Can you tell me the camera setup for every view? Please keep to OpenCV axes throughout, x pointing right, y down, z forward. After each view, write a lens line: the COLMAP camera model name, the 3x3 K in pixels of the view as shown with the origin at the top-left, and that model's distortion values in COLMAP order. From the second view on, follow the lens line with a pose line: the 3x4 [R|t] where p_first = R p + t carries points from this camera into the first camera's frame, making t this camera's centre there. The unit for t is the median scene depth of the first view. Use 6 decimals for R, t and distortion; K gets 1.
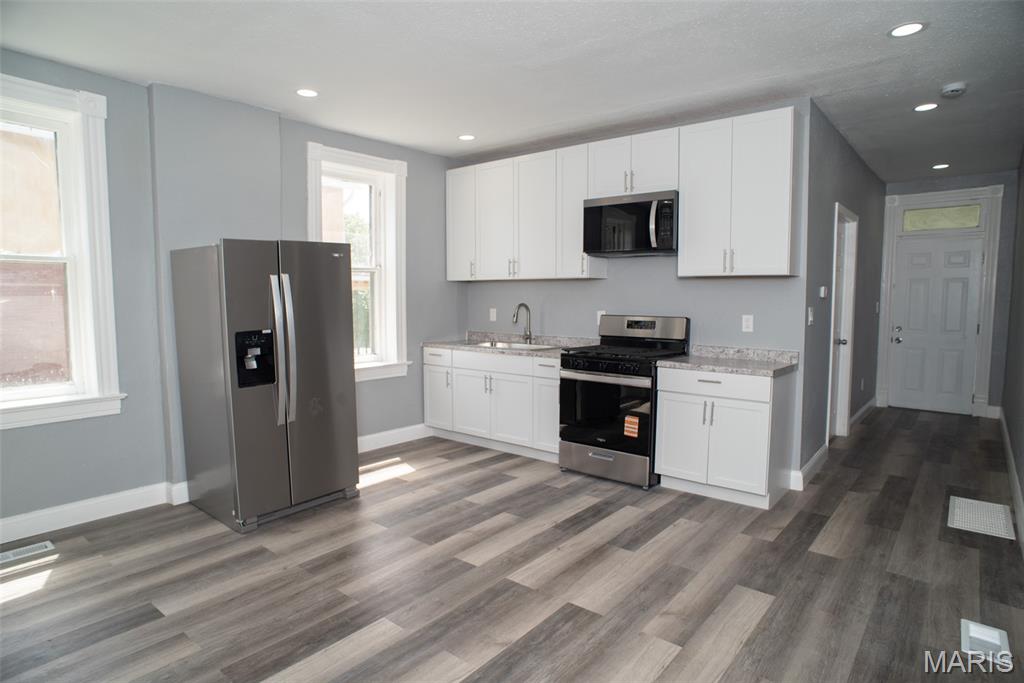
lens RADIAL K [[588.3, 0, 511.8], [0, 588.3, 342.3], [0, 0, 1]] dist [-0.070592, 0.035690]
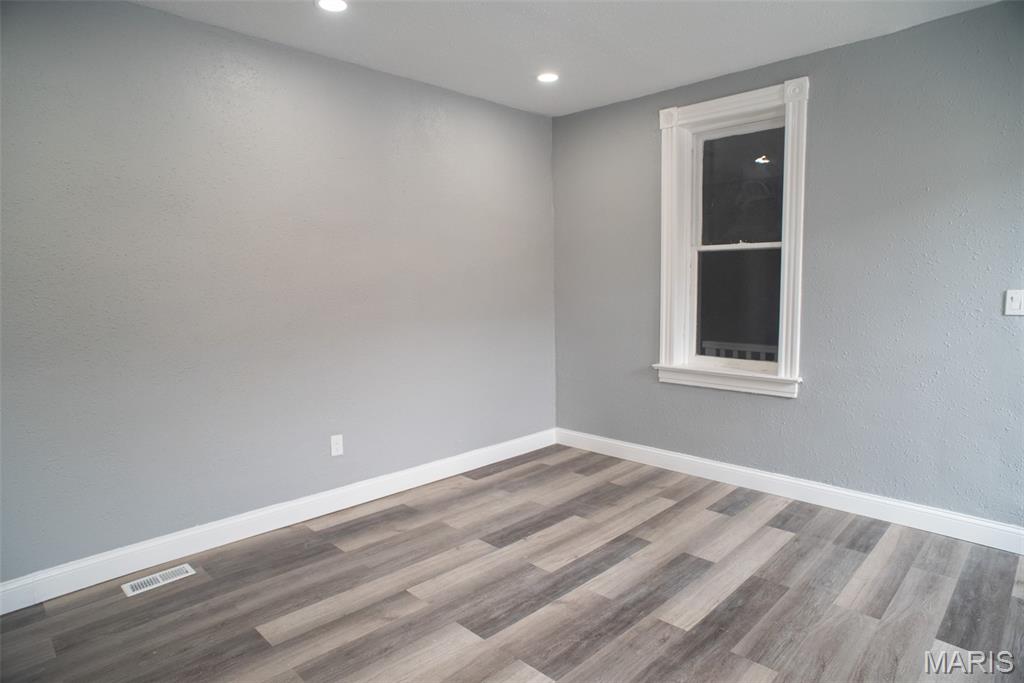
lens RADIAL K [[588.3, 0, 511.8], [0, 588.3, 337.5], [0, 0, 1]] dist [-0.070592, 0.035690]
pose [[-0.995276, 0.003534, 0.097017, -0.028262], [0.020715, 0.984053, 0.176663, -0.147778], [-0.094846, 0.177838, -0.979478, 1.701165]]
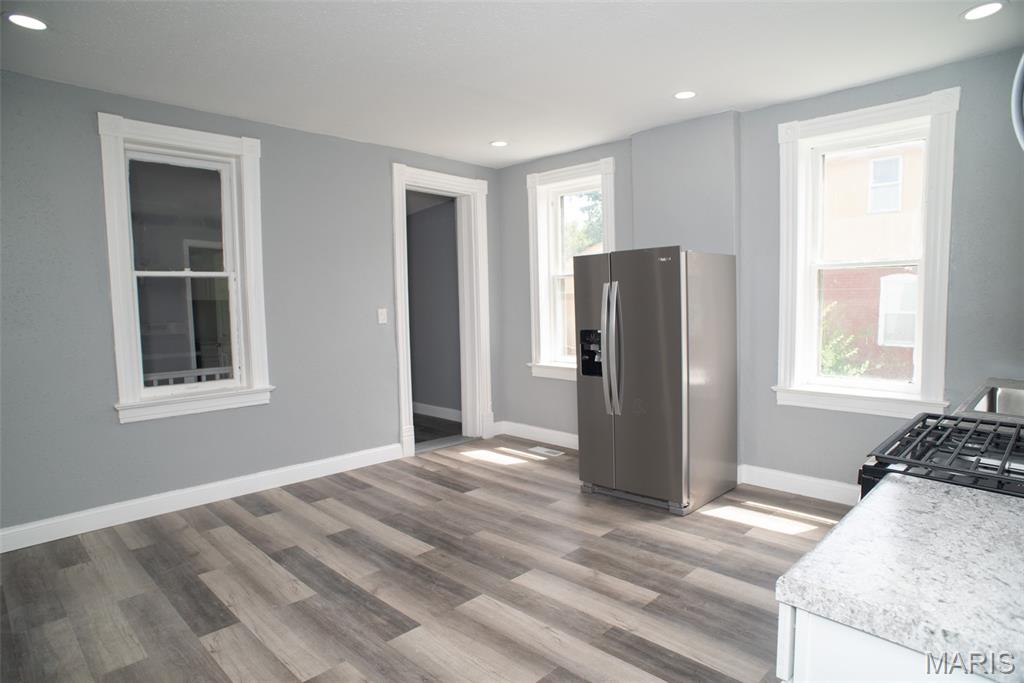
lens RADIAL K [[588.3, 0, 509.3], [0, 588.3, 341.5], [0, 0, 1]] dist [-0.070592, 0.035690]
pose [[-0.099175, 0.076364, -0.992135, 0.963877], [-0.063601, 0.994526, 0.082906, -0.106148], [0.993035, 0.071323, -0.093775, 1.155098]]
